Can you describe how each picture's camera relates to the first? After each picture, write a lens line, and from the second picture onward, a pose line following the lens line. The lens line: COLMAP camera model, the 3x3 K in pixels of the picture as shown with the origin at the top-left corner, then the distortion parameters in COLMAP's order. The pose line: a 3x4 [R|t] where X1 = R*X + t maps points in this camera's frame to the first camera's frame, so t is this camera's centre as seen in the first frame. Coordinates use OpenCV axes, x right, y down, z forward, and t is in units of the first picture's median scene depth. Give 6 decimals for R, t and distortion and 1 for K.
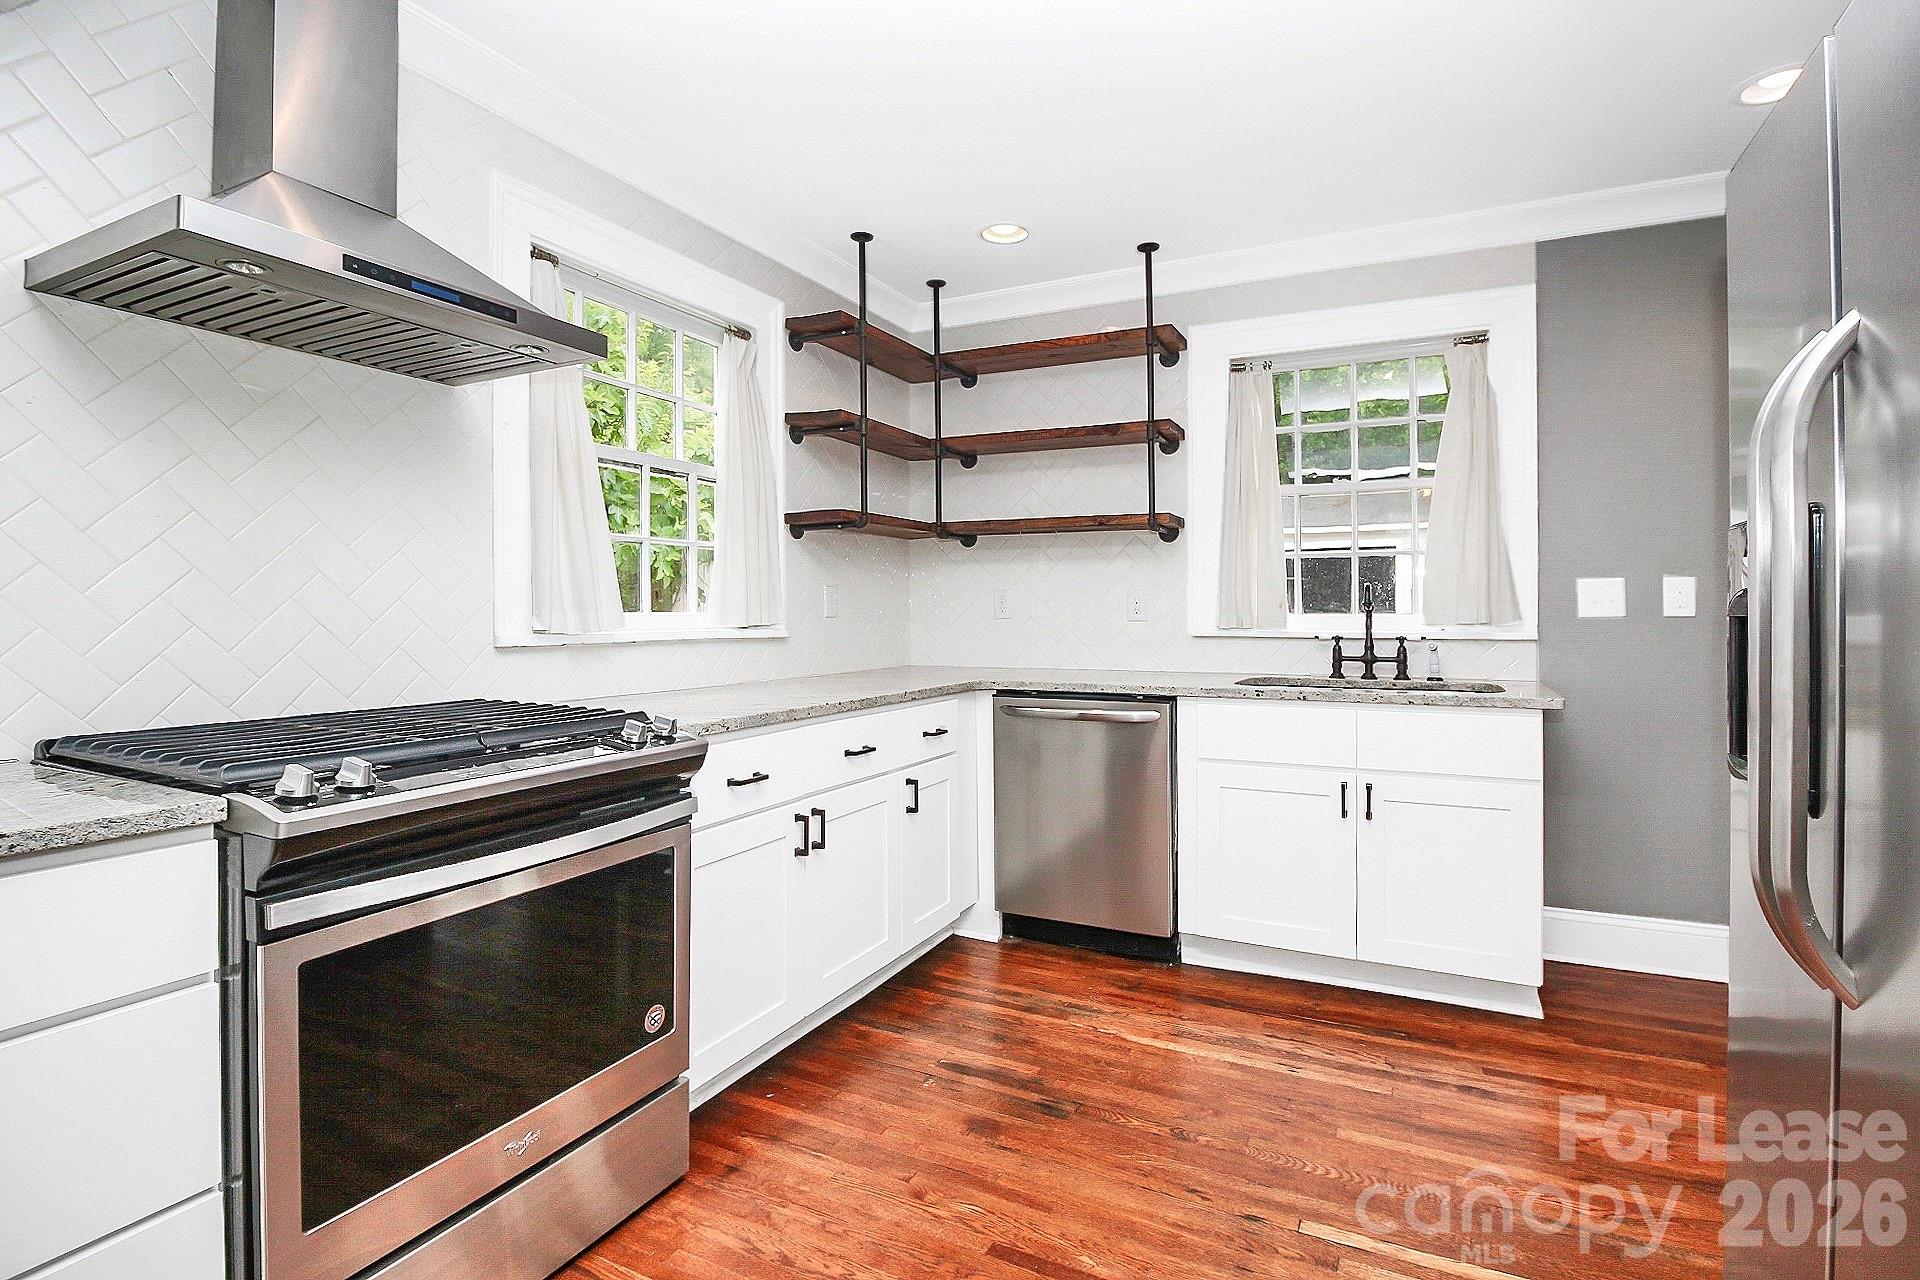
lens RADIAL K [[927.1, 0, 973.2], [0, 927.1, 630.0], [0, 0, 1]] dist [0.000770, -0.000363]
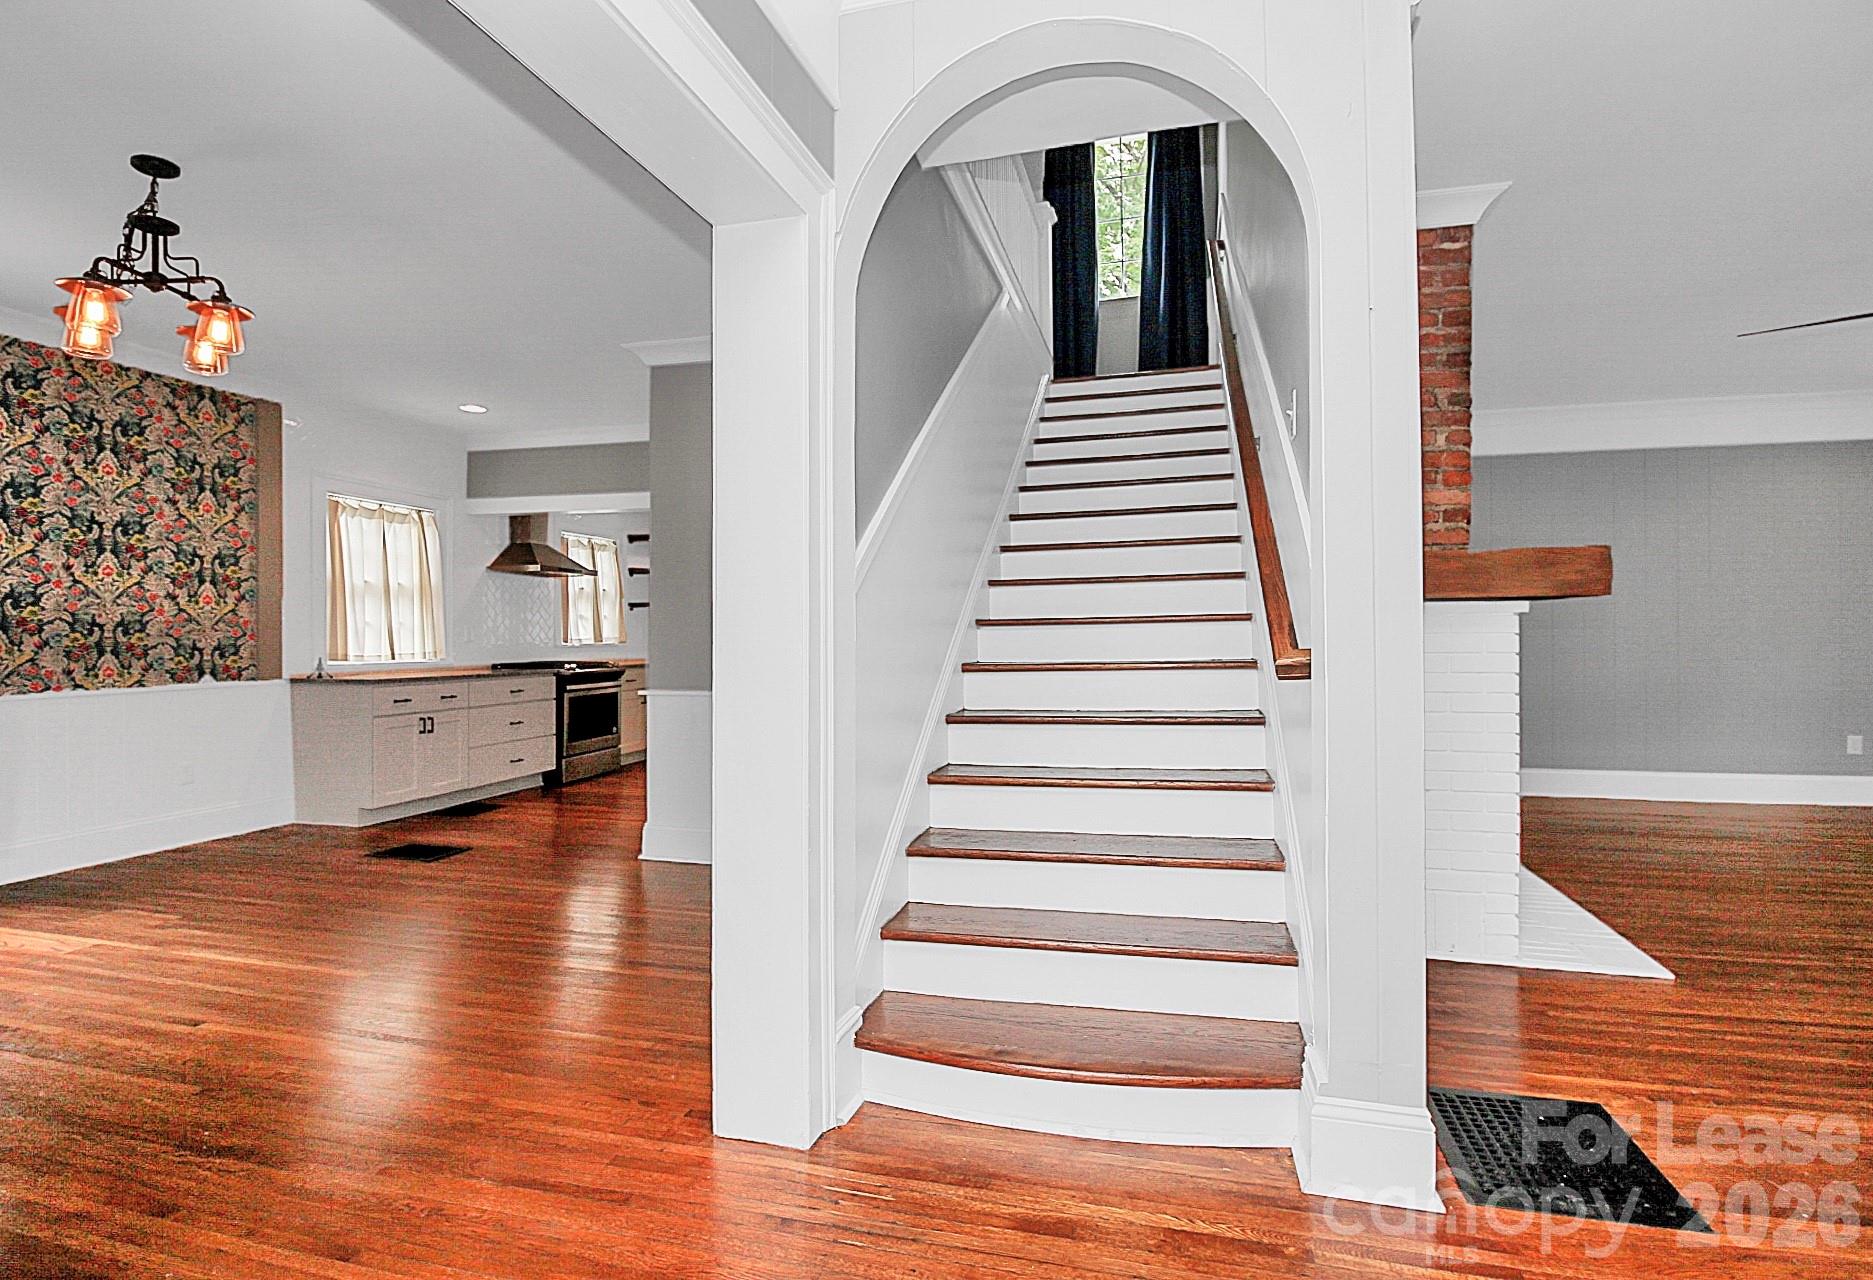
lens RADIAL K [[938.9, 0, 936.5], [0, 938.9, 640.0], [0, 0, 1]] dist [-0.000262, -0.000007]
pose [[0.979015, 0.000846, 0.203785, 0.194295], [0.001027, 0.999958, -0.009082, 0.024752], [-0.203784, 0.009101, 0.978974, -2.890257]]
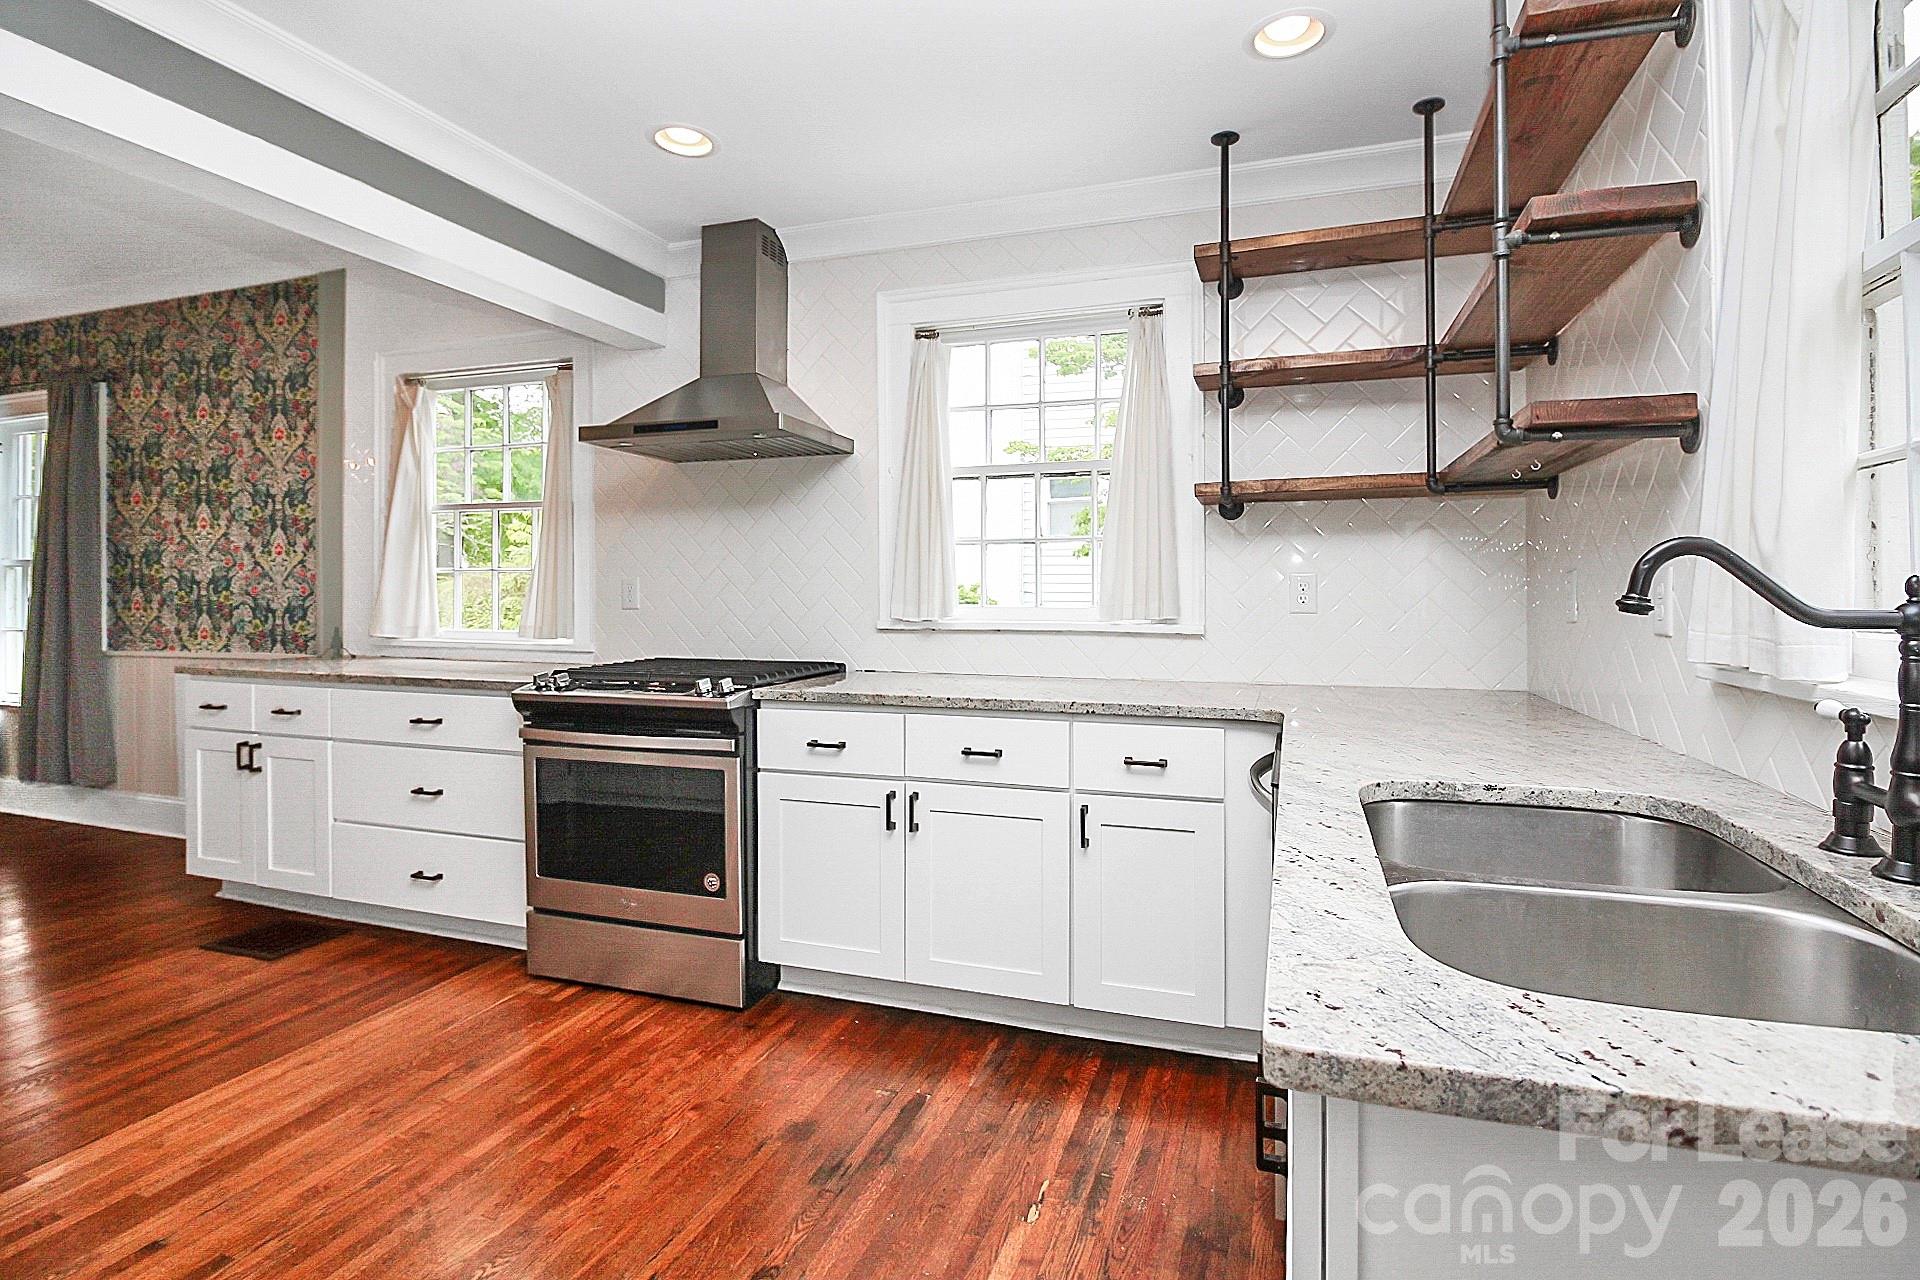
lens RADIAL K [[933.2, 0, 959.9], [0, 933.2, 591.6], [0, 0, 1]] dist [0.001069, -0.000021]
pose [[0.122957, 0.006327, -0.992392, 0.915036], [-0.015682, 0.999867, 0.004432, -0.044856], [0.992288, 0.015017, 0.123040, 0.931832]]
